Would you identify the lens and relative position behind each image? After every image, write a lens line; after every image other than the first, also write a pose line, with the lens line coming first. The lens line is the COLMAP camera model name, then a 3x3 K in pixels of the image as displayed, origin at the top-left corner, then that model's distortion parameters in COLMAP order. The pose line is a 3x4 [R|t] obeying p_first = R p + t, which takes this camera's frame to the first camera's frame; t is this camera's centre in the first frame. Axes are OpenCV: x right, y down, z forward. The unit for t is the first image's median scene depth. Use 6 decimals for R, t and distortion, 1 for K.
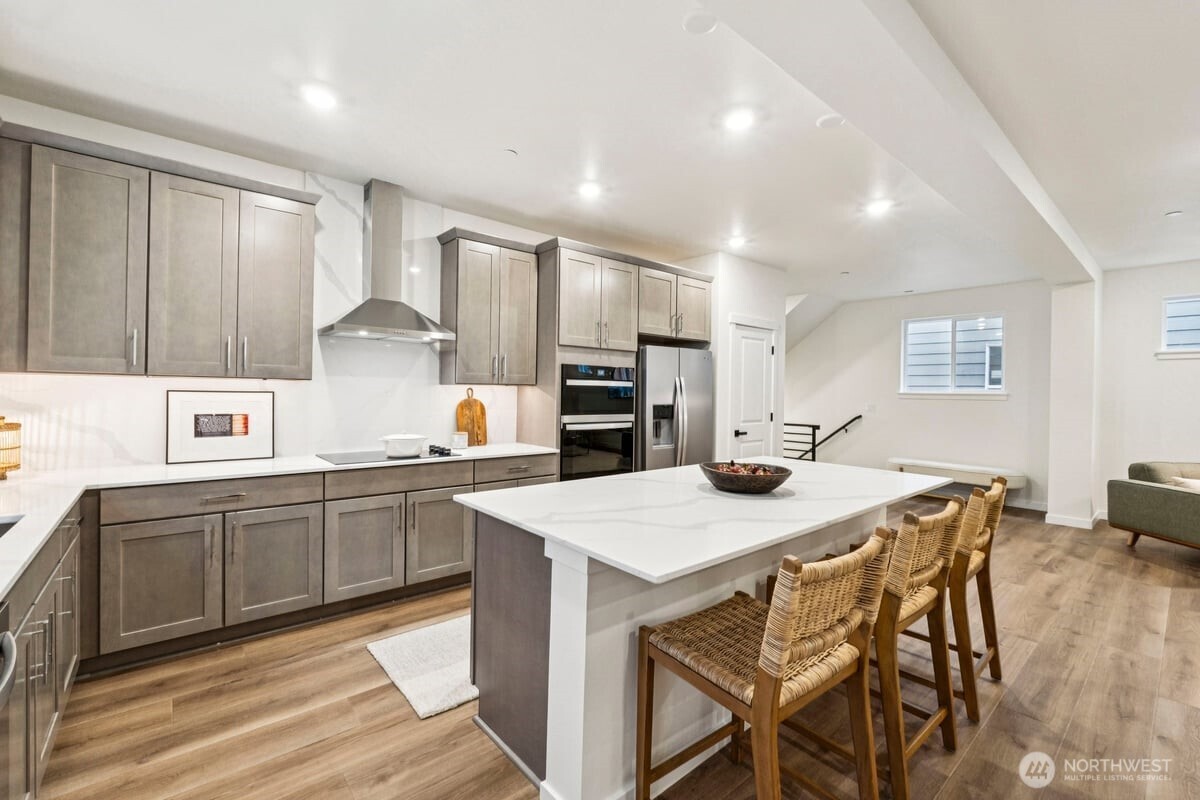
lens RADIAL K [[512.0, 0, 599.3], [0, 512.0, 395.0], [0, 0, 1]] dist [0.000522, 0.000082]
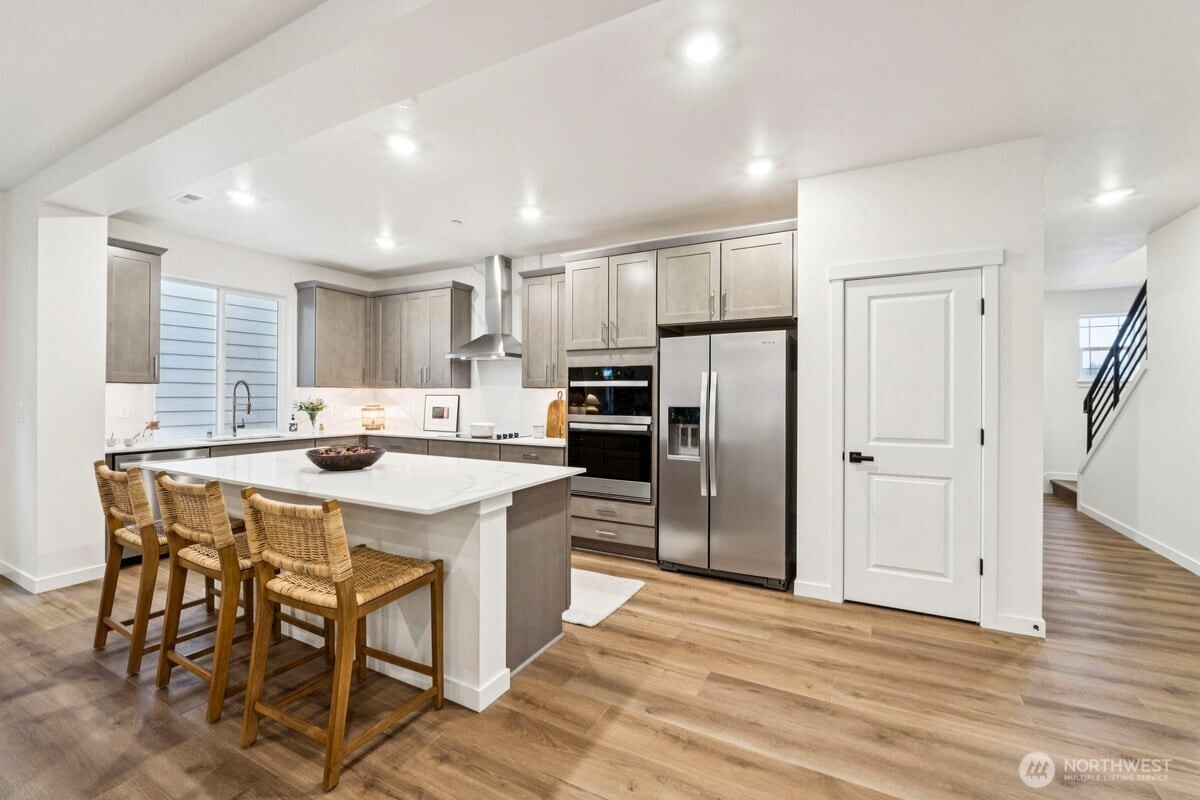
lens RADIAL K [[512.0, 0, 598.2], [0, 512.0, 396.7], [0, 0, 1]] dist [0.000522, 0.000082]
pose [[0.365937, -0.010695, -0.930578, 0.884205], [-0.005441, 0.999892, -0.013631, 0.015617], [0.930624, 0.010051, 0.365839, 0.597257]]
